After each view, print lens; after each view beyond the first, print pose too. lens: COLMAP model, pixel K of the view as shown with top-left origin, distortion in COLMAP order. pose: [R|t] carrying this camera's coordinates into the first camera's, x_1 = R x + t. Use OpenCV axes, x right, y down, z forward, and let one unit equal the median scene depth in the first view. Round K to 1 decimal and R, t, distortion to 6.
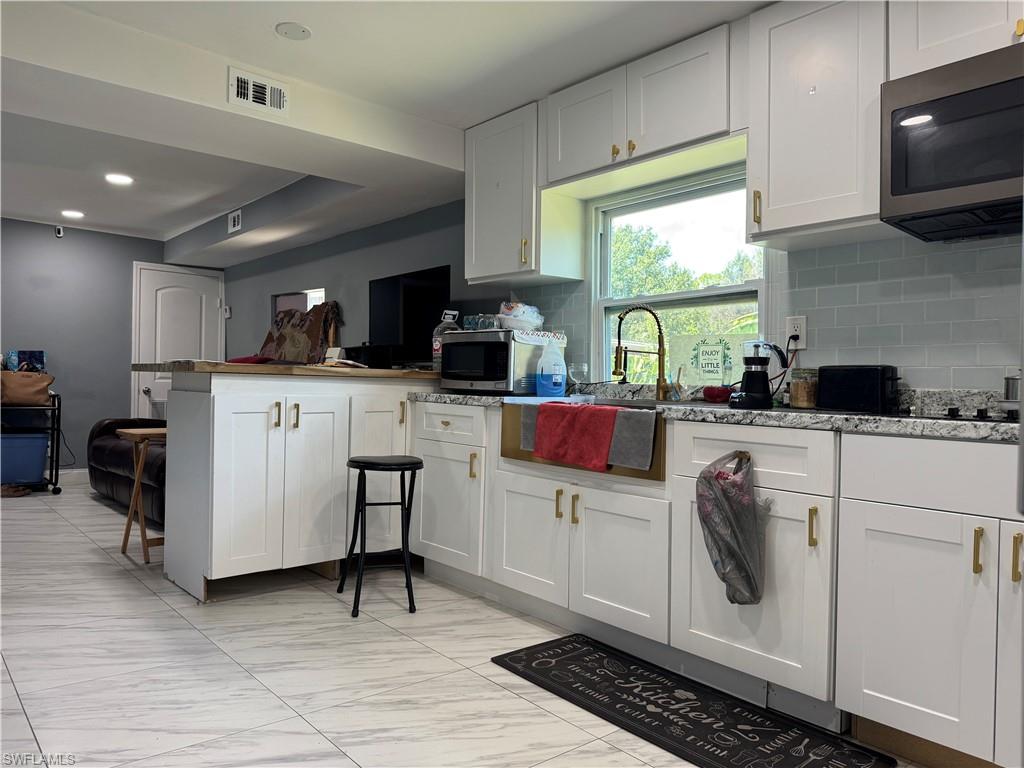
lens RADIAL K [[716.3, 0, 507.1], [0, 716.3, 383.6], [0, 0, 1]] dist [0.047995, -0.058647]
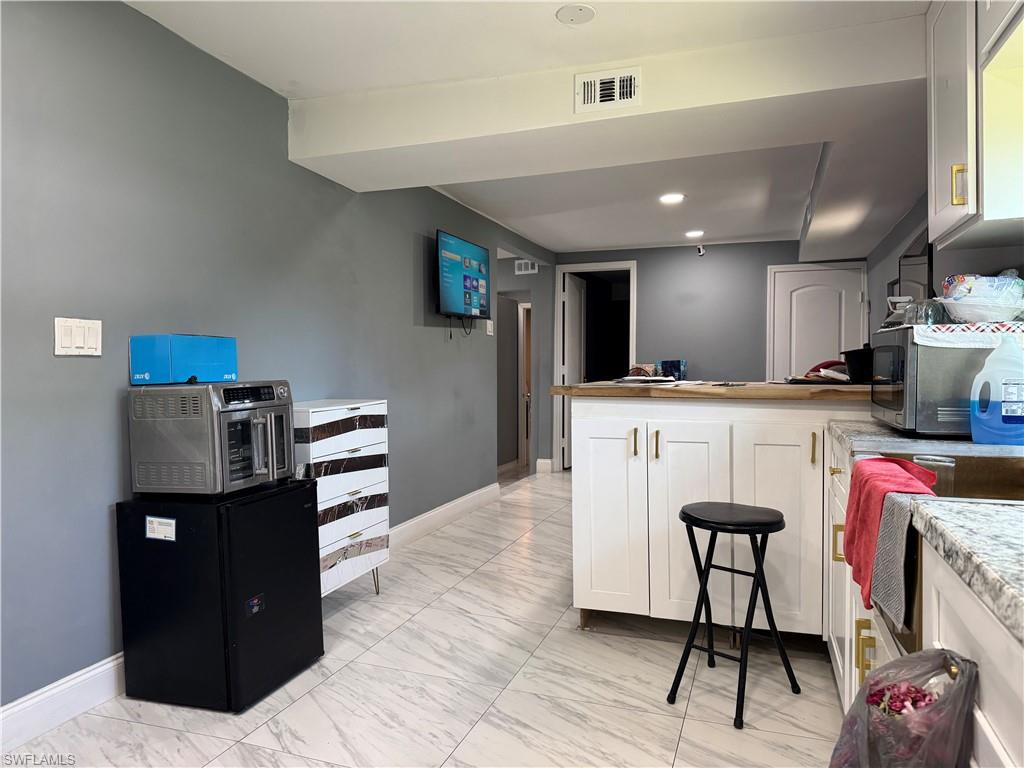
lens RADIAL K [[716.3, 0, 515.3], [0, 716.3, 381.4], [0, 0, 1]] dist [0.047995, -0.058647]
pose [[0.503684, -0.004739, -0.863875, 0.378187], [0.013763, 0.999902, 0.002539, -0.036799], [0.863778, -0.013168, 0.503700, 0.428892]]
